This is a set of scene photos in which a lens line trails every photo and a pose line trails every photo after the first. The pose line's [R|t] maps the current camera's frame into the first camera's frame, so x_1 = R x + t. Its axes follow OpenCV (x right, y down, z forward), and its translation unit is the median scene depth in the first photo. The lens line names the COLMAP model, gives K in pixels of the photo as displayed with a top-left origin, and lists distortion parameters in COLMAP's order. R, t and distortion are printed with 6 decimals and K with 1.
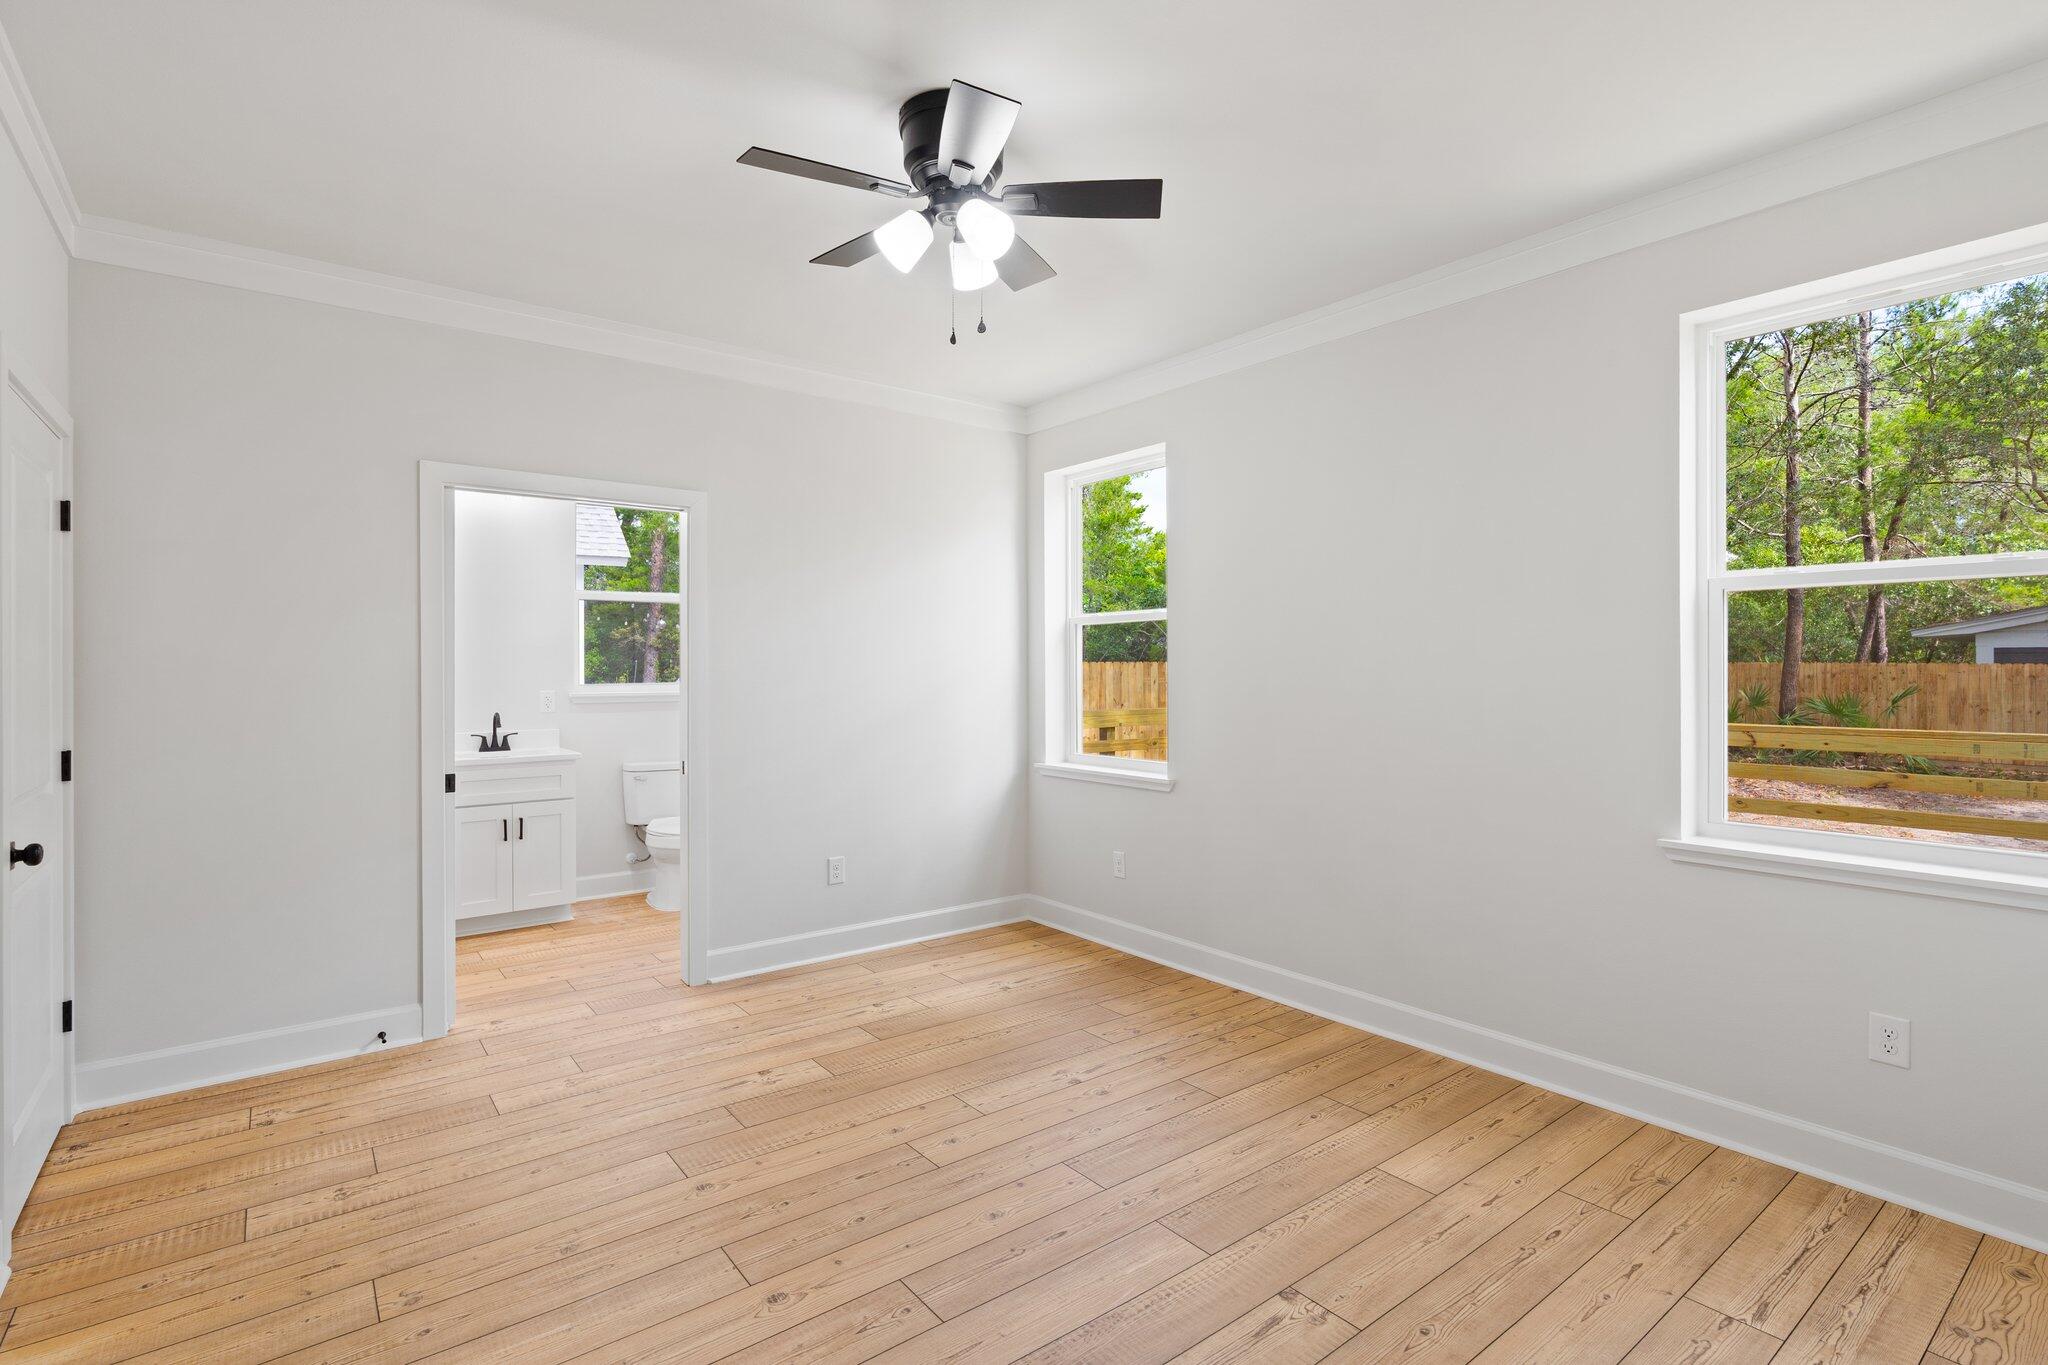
lens RADIAL K [[961.4, 0, 1016.1], [0, 961.4, 662.7], [0, 0, 1]] dist [-0.000532, -0.000097]
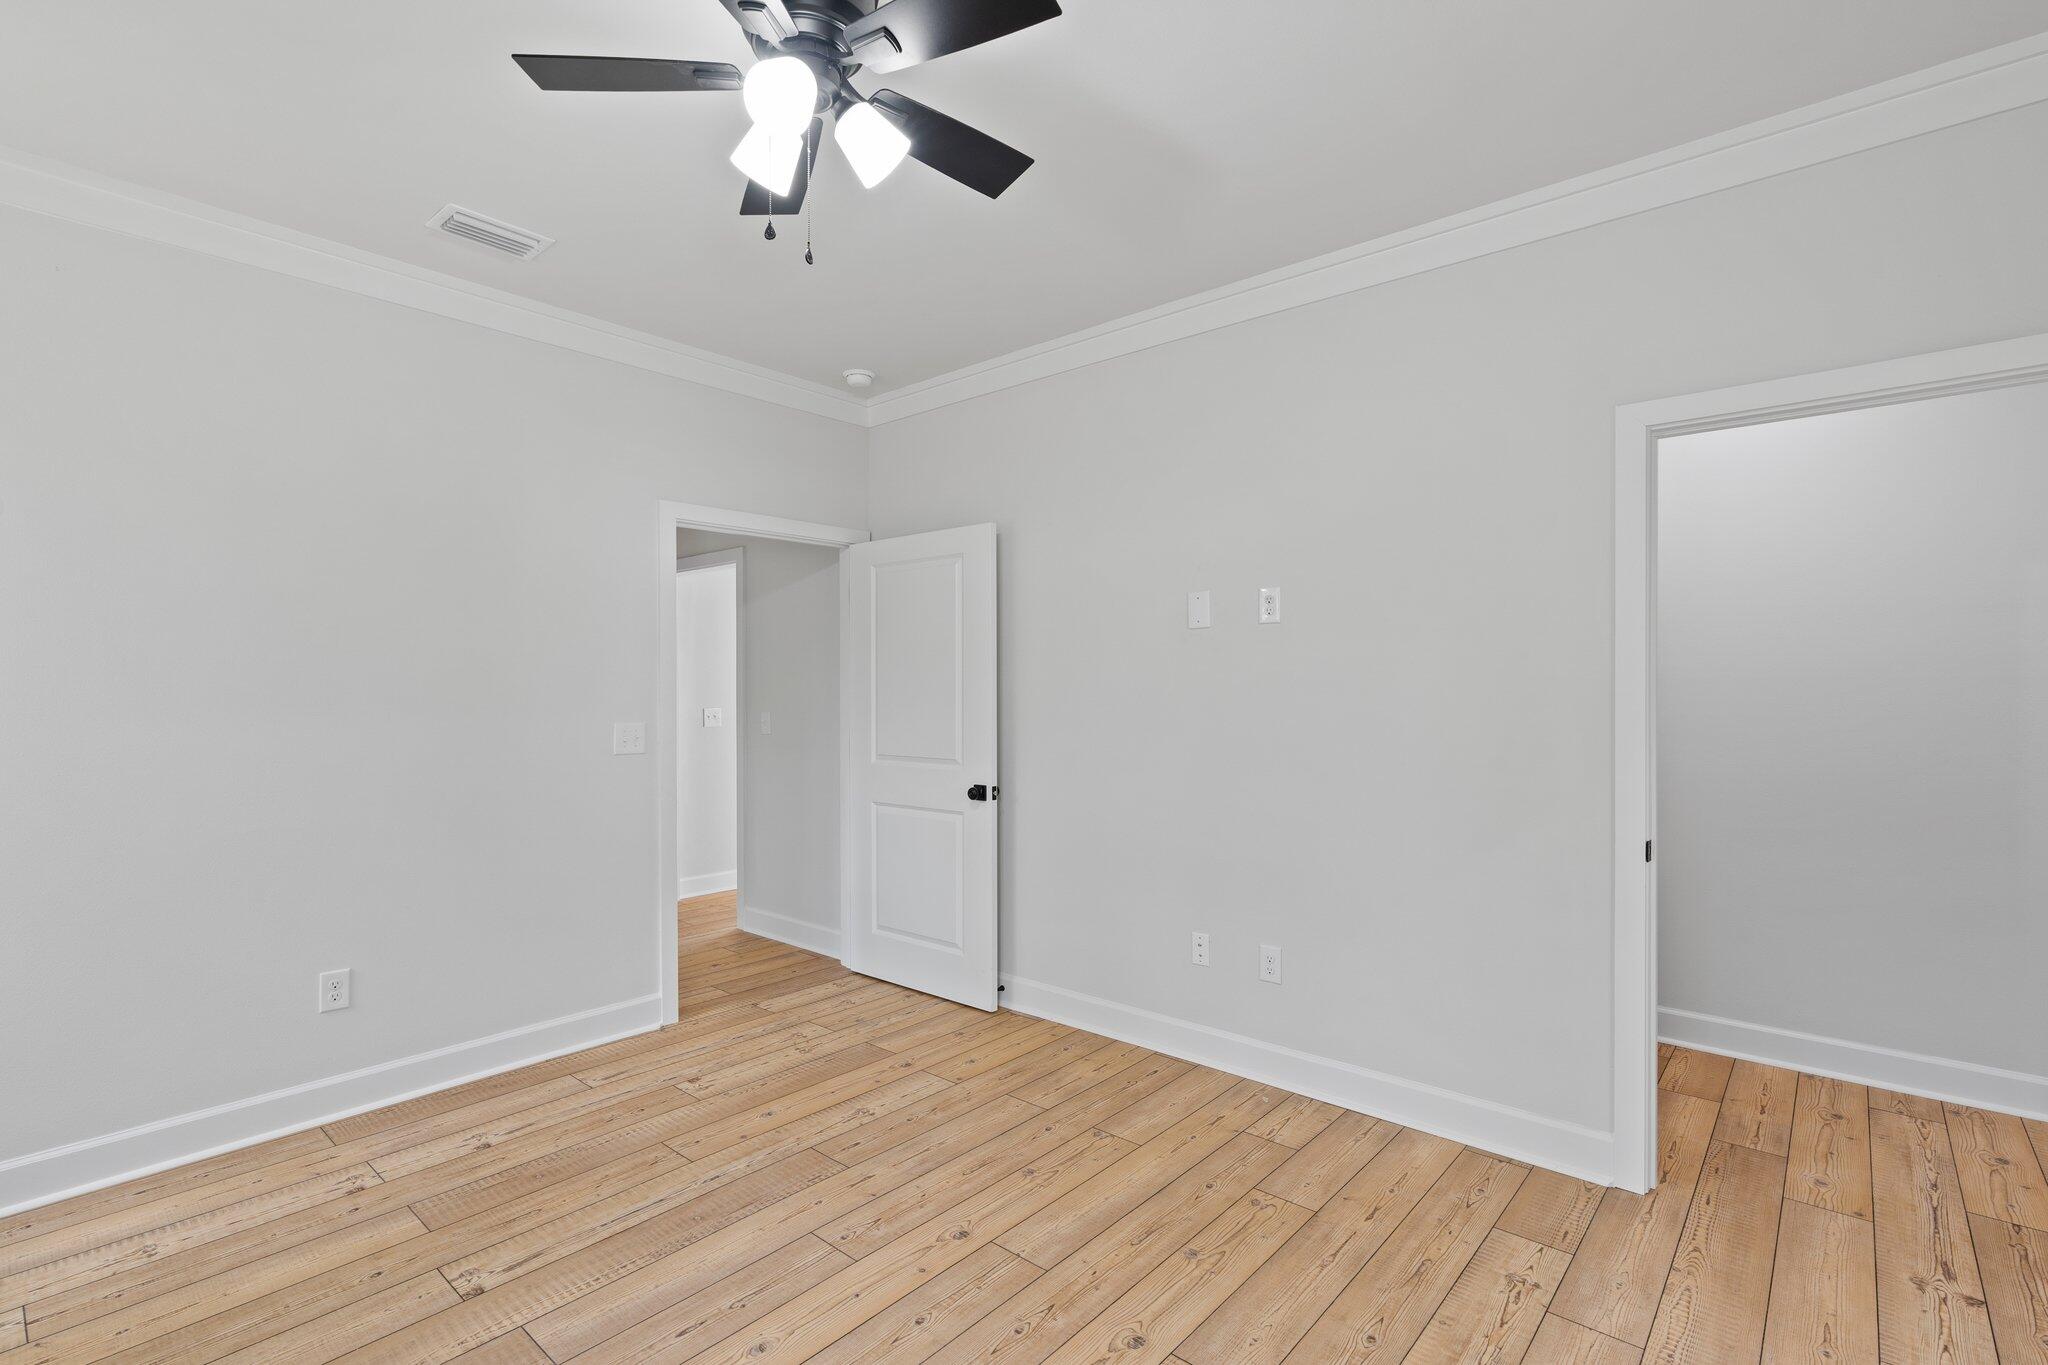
lens RADIAL K [[961.4, 0, 1012.1], [0, 961.4, 686.5], [0, 0, 1]] dist [-0.000532, -0.000097]
pose [[-0.982110, 0.003604, -0.188274, -0.053642], [0.004829, 0.999970, -0.006048, 0.007303], [0.188246, -0.006849, -0.982098, 1.214298]]
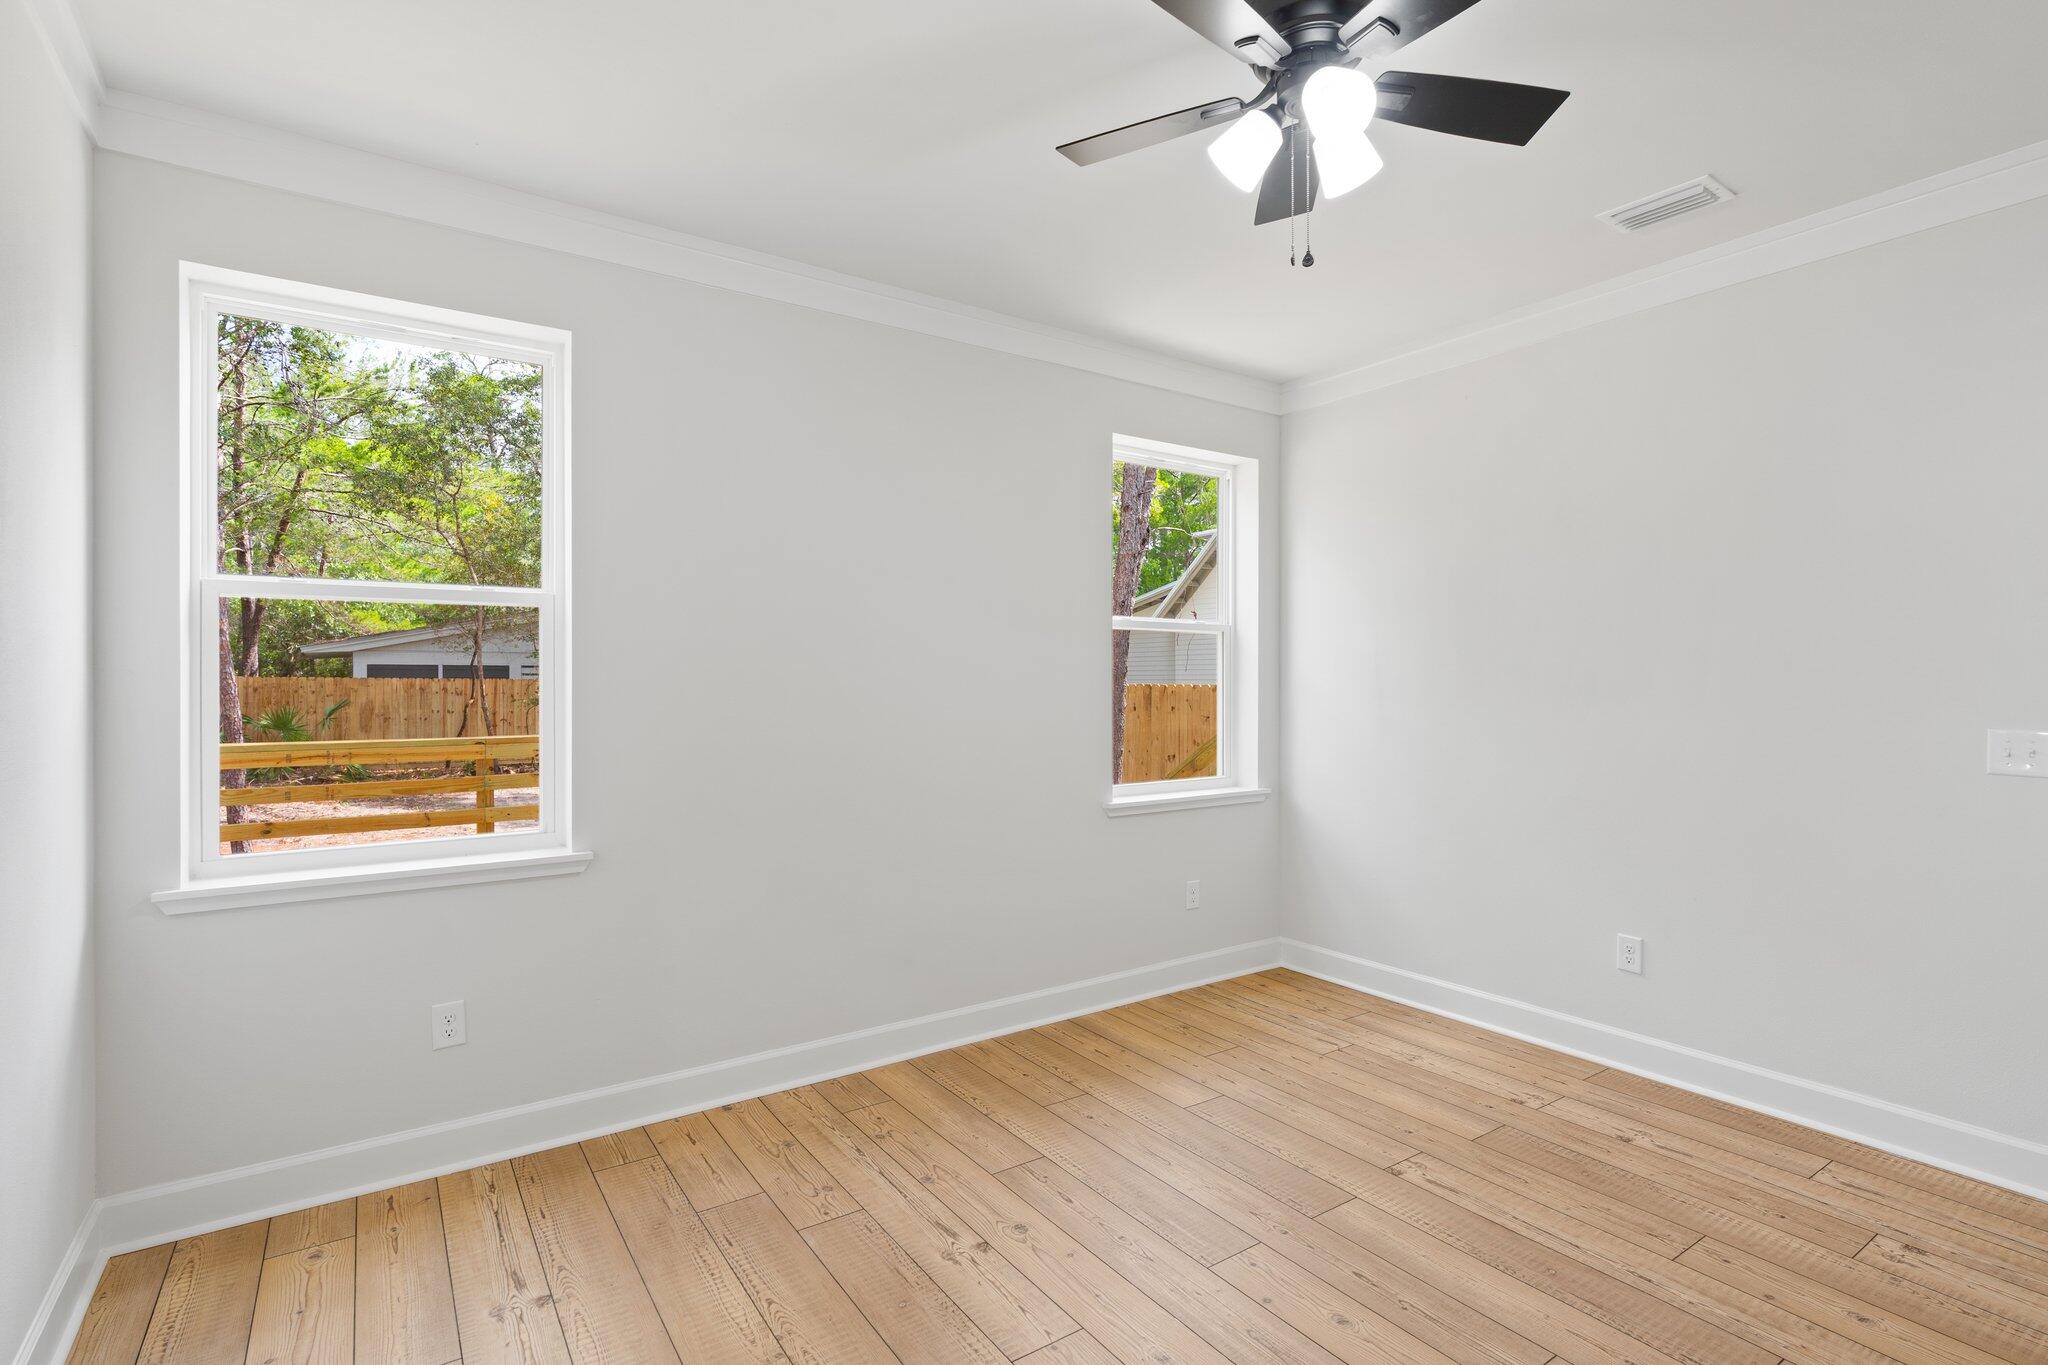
lens RADIAL K [[988.8, 0, 1038.1], [0, 988.8, 664.4], [0, 0, 1]] dist [0.006697, 0.000050]
pose [[0.049863, 0.016683, 0.998617, -0.605007], [-0.003524, 0.999857, -0.016527, 0.005438], [-0.998750, -0.002695, 0.049915, 0.801796]]
